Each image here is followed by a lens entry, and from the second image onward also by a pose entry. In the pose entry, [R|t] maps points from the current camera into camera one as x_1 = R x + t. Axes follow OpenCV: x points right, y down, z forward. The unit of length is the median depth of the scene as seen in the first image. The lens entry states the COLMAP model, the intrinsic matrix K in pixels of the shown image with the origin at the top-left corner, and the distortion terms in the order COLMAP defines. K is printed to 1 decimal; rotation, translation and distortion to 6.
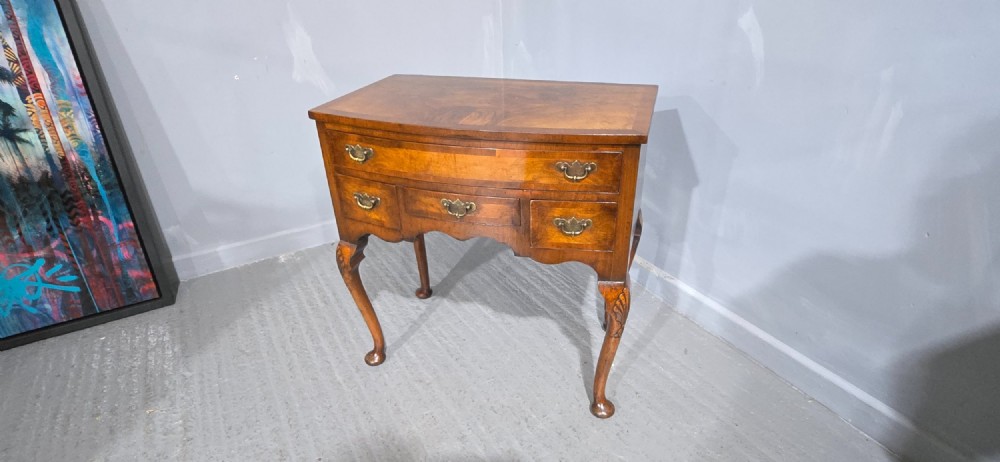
lens RADIAL K [[519.2, 0, 506.3], [0, 519.2, 236.8], [0, 0, 1]] dist [-0.001869, -0.001237]
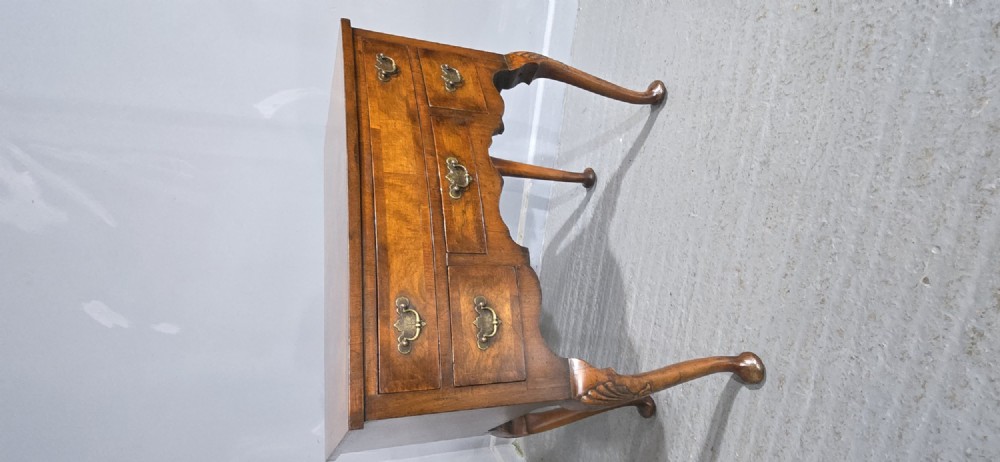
lens RADIAL K [[522.0, 0, 504.5], [0, 522.0, 236.8], [0, 0, 1]] dist [-0.003359, 0.000488]
pose [[-0.228179, -0.718096, 0.657475, -0.658261], [0.956156, -0.292600, 0.012259, -0.024264], [0.183573, 0.631446, 0.753377, 0.471745]]
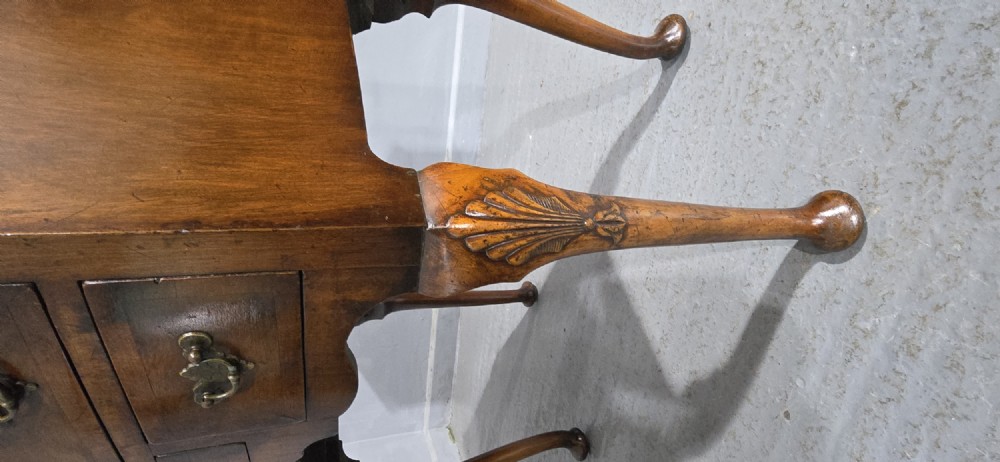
lens RADIAL K [[519.2, 0, 506.3], [0, 519.2, 236.8], [0, 0, 1]] dist [-0.001869, -0.001237]
pose [[-0.208125, -0.814803, 0.541091, -0.467716], [0.957547, -0.282553, -0.057172, 0.281508], [0.199471, 0.506221, 0.839018, 0.516448]]
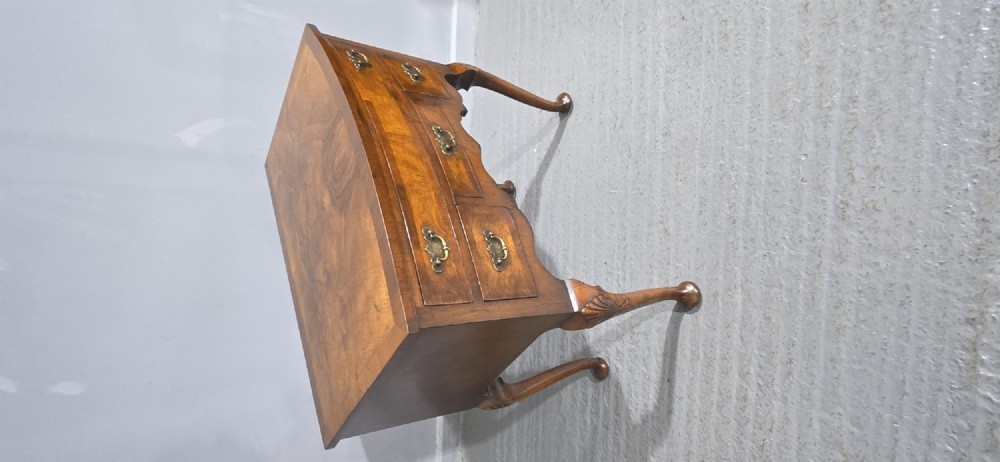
lens RADIAL K [[522.0, 0, 504.5], [0, 522.0, 236.8], [0, 0, 1]] dist [-0.003359, 0.000488]
pose [[-0.488374, -0.556968, 0.671772, -0.797659], [0.869661, -0.374143, 0.322035, -0.303710], [0.071976, 0.741488, 0.667095, 0.525325]]
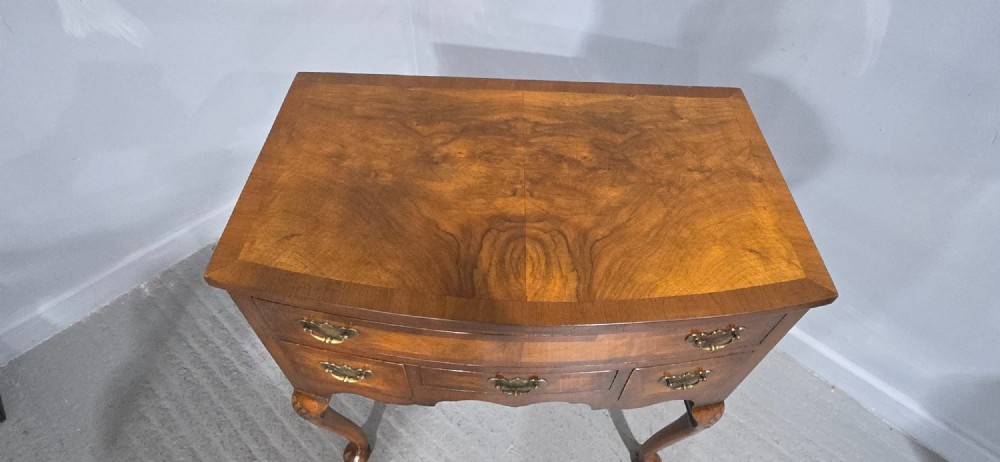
lens RADIAL K [[519.2, 0, 506.3], [0, 519.2, 236.8], [0, 0, 1]] dist [-0.001869, -0.001237]
pose [[0.955213, -0.186186, 0.230006, -0.211699], [0.086210, 0.918635, 0.385587, -0.457841], [-0.283083, -0.348488, 0.893544, 0.480967]]
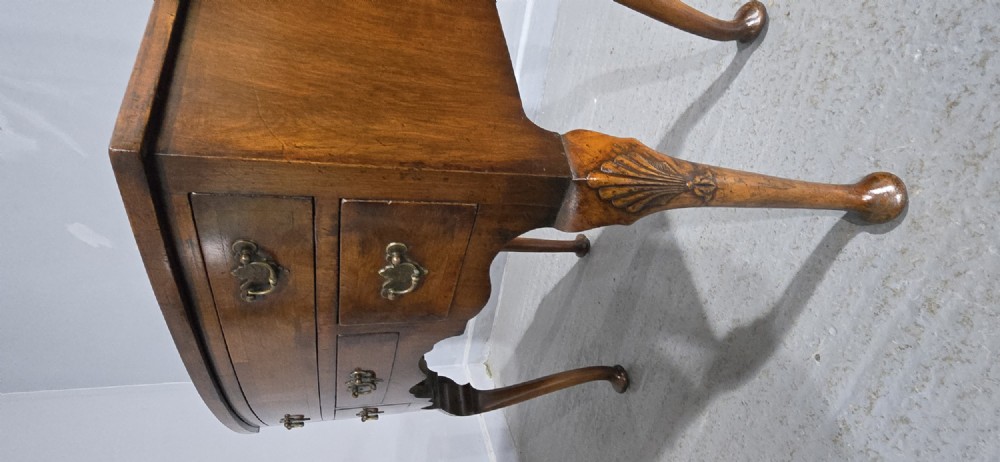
lens RADIAL K [[519.2, 0, 506.3], [0, 519.2, 236.8], [0, 0, 1]] dist [-0.001869, -0.001237]
pose [[-0.120446, -0.871011, 0.476269, -0.515219], [0.971888, -0.201231, -0.122231, 0.213789], [0.202304, 0.448158, 0.870763, 0.417735]]
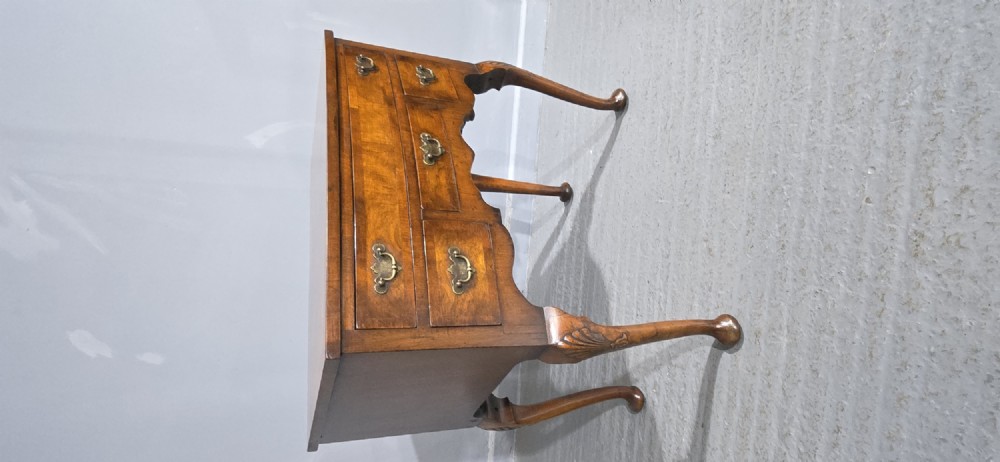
lens RADIAL K [[522.0, 0, 504.5], [0, 522.0, 236.8], [0, 0, 1]] dist [-0.003359, 0.000488]
pose [[-0.270376, -0.587574, 0.762663, -0.817427], [0.938597, -0.337216, 0.072948, -0.052329], [0.214320, 0.735556, 0.642670, 0.575279]]
